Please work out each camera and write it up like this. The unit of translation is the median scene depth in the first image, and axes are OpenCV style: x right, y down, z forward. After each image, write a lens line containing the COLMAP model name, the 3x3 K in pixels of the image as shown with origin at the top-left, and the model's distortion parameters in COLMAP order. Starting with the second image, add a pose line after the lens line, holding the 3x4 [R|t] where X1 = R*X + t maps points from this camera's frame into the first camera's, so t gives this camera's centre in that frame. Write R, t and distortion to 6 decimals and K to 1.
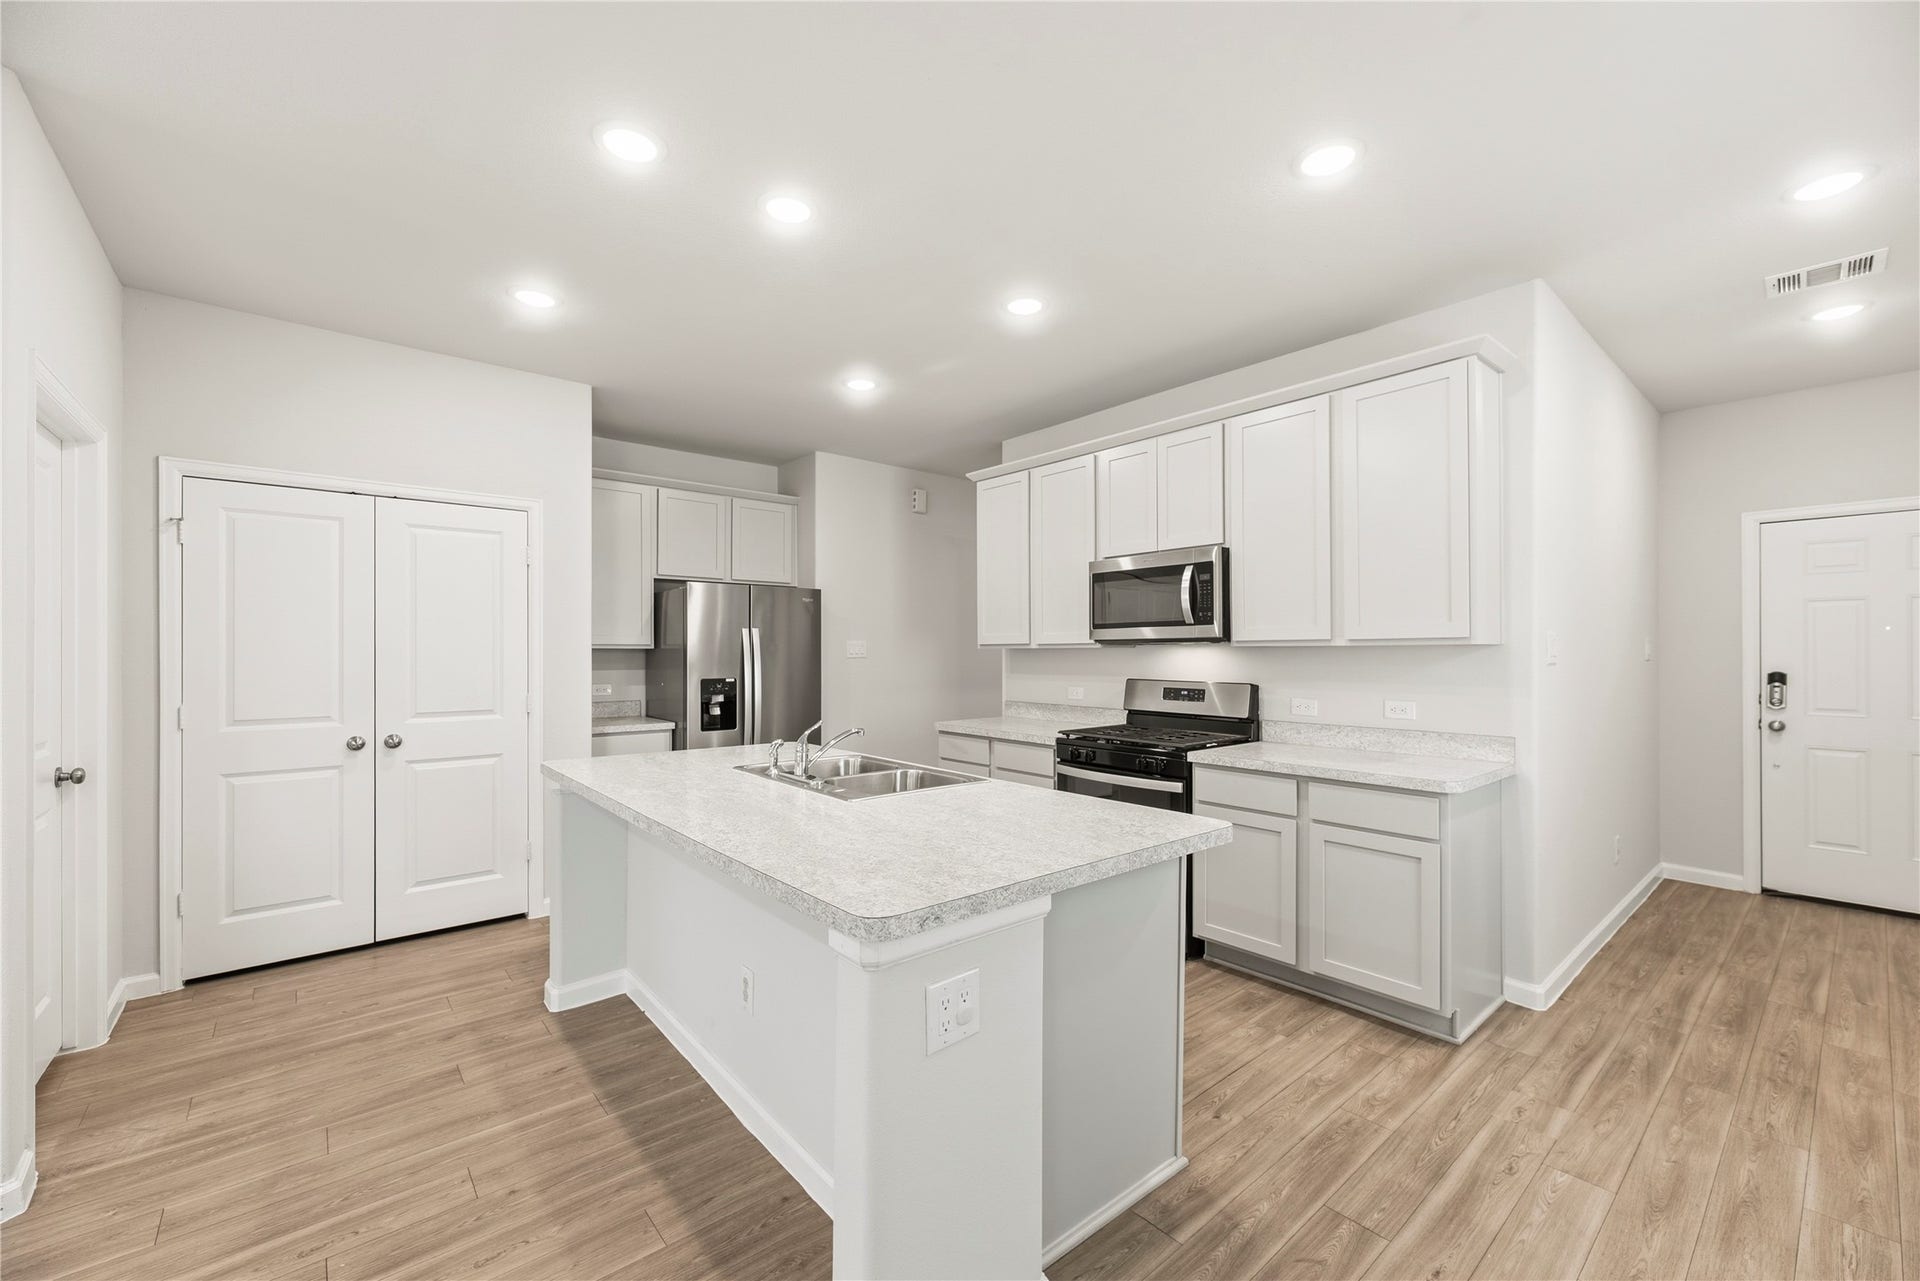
lens RADIAL K [[770.5, 0, 970.8], [0, 770.5, 647.3], [0, 0, 1]] dist [-0.000385, 0.000382]
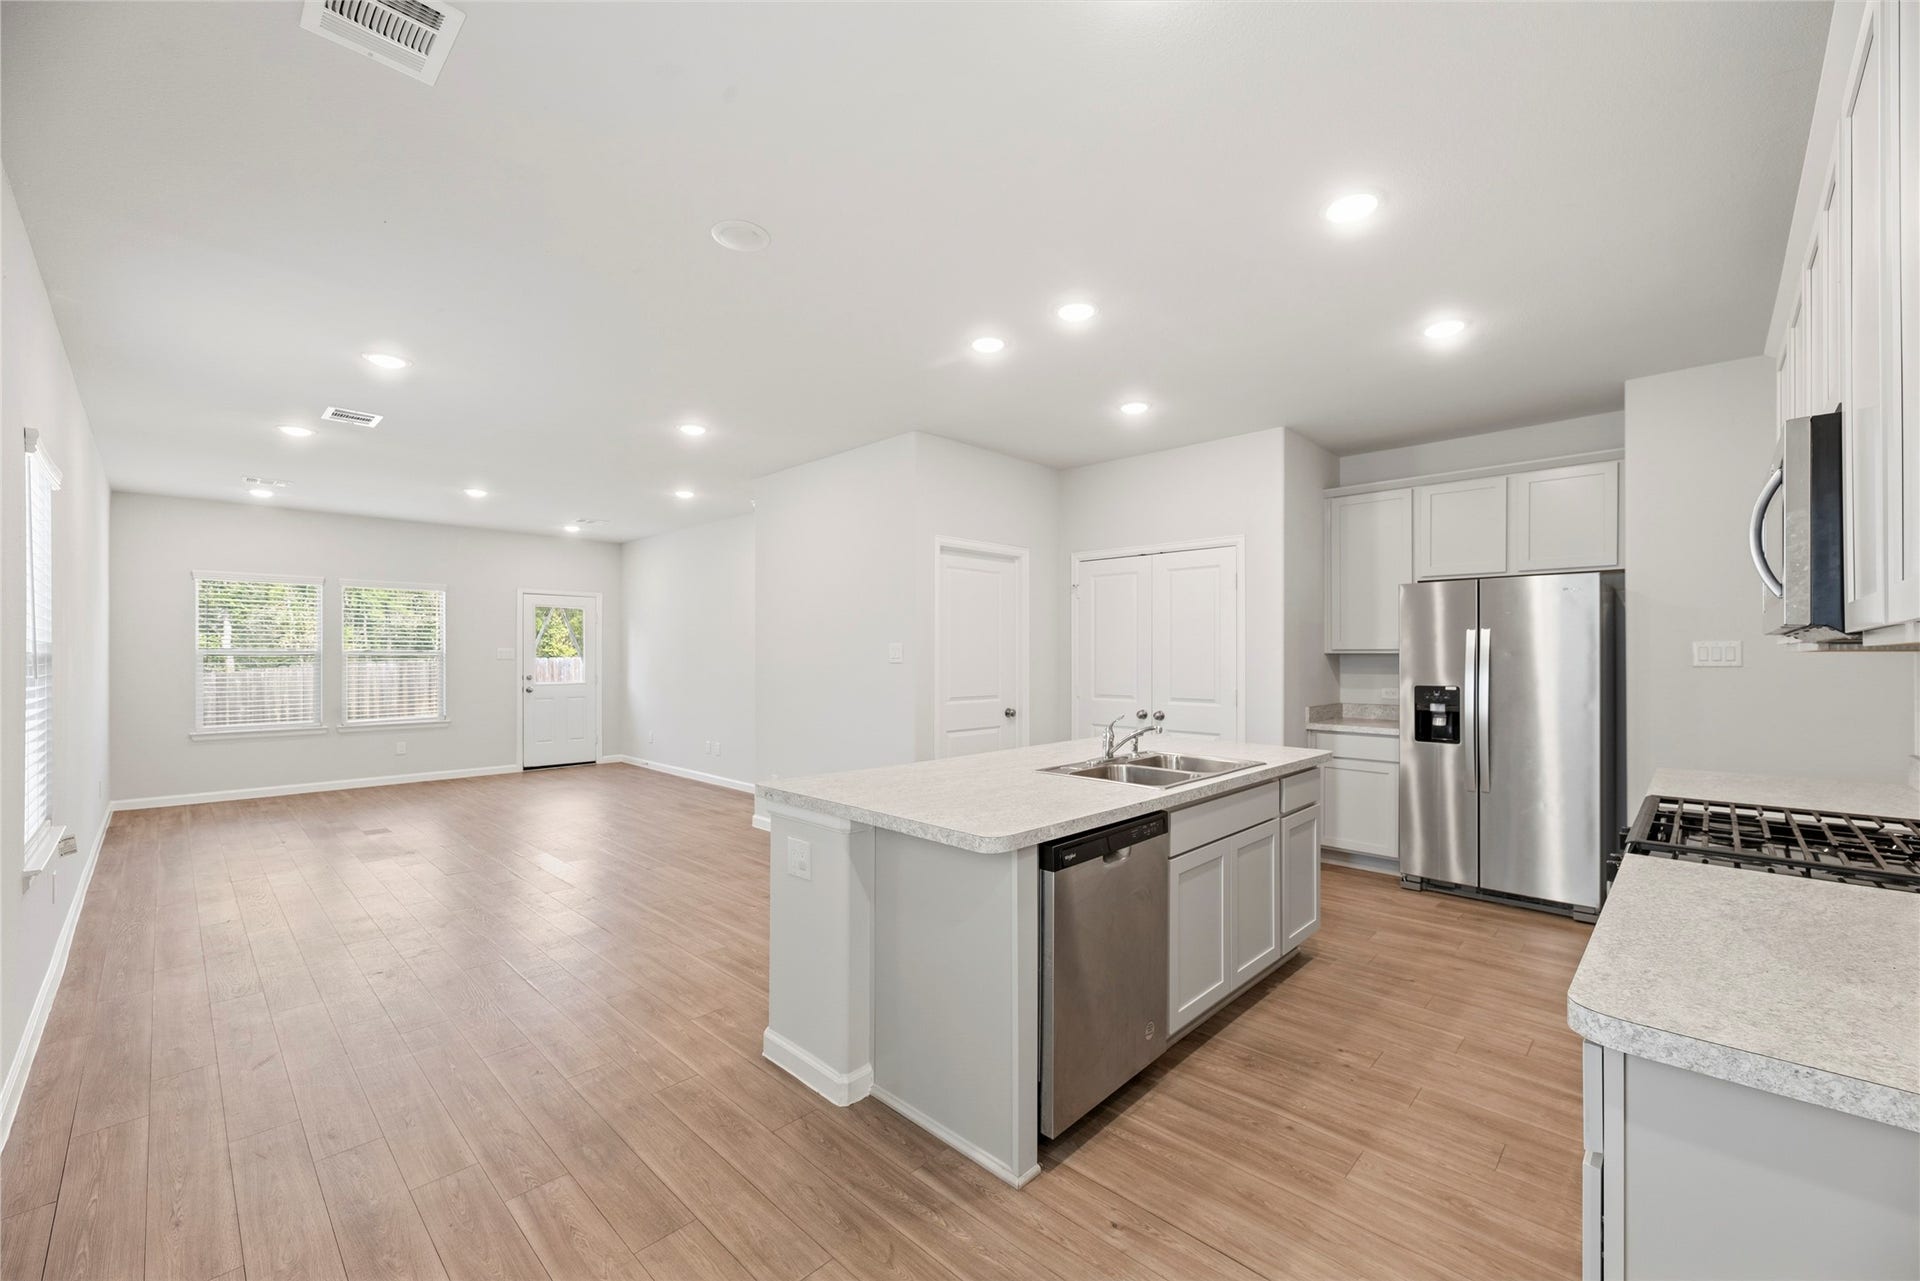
lens RADIAL K [[770.5, 0, 970.8], [0, 770.5, 647.3], [0, 0, 1]] dist [-0.000385, 0.000382]
pose [[0.099774, -0.009361, -0.994966, 0.916995], [0.003399, 0.999953, -0.009067, 0.001872], [0.995004, -0.002477, 0.099801, 0.626162]]
